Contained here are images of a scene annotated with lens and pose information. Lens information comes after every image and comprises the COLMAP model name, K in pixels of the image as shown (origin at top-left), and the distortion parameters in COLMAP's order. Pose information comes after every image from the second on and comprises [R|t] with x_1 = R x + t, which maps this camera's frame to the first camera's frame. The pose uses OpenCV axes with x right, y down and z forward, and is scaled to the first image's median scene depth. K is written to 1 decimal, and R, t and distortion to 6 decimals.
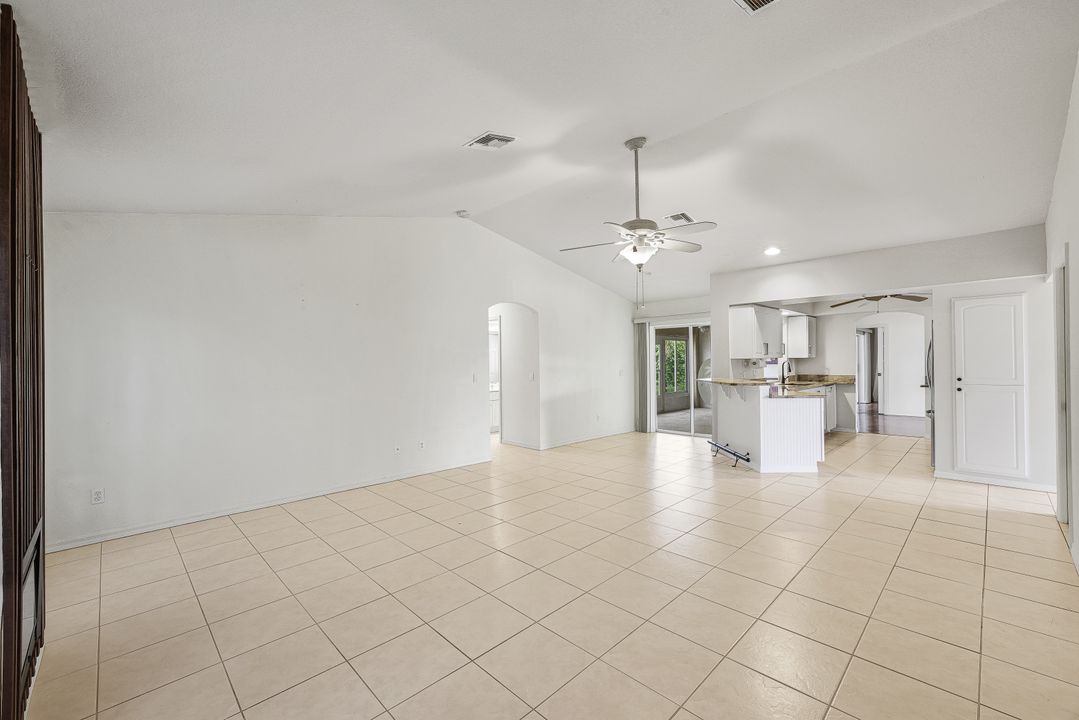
lens RADIAL K [[446.4, 0, 532.7], [0, 446.4, 361.4], [0, 0, 1]] dist [0.001252, 0.000132]
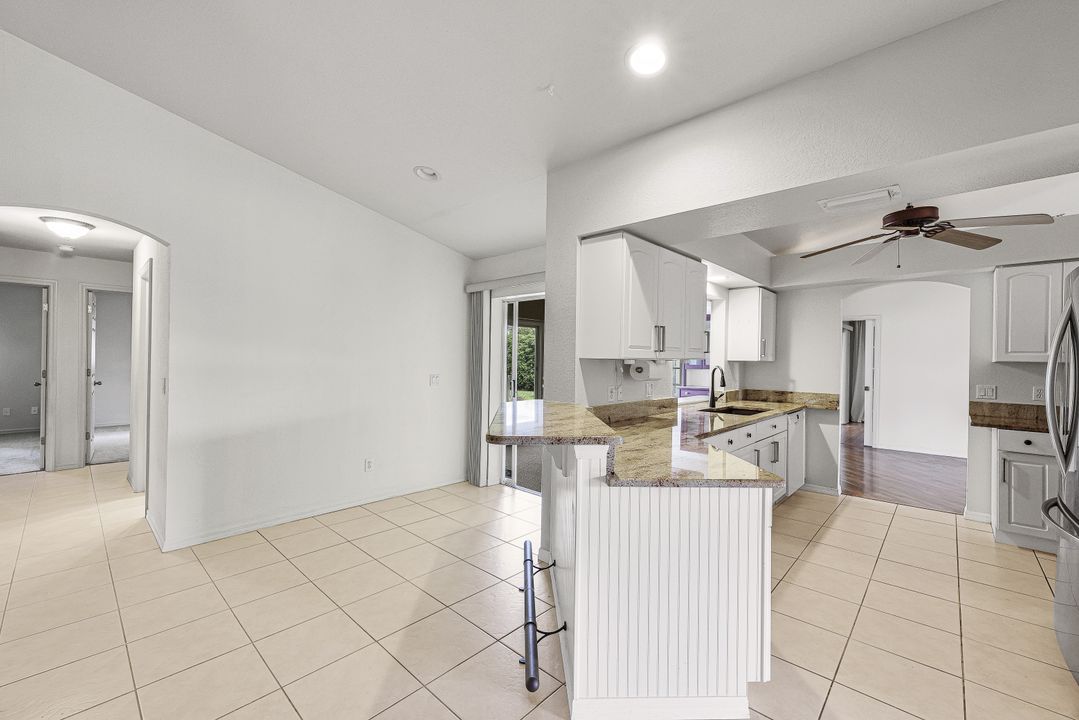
lens RADIAL K [[445.9, 0, 539.5], [0, 445.9, 360.0], [0, 0, 1]] dist [0.000452, -0.000018]
pose [[0.997824, 0.026409, 0.060408, 0.301283], [-0.026600, 0.999643, 0.002359, -0.003221], [-0.060324, -0.003961, 0.998171, 0.449910]]
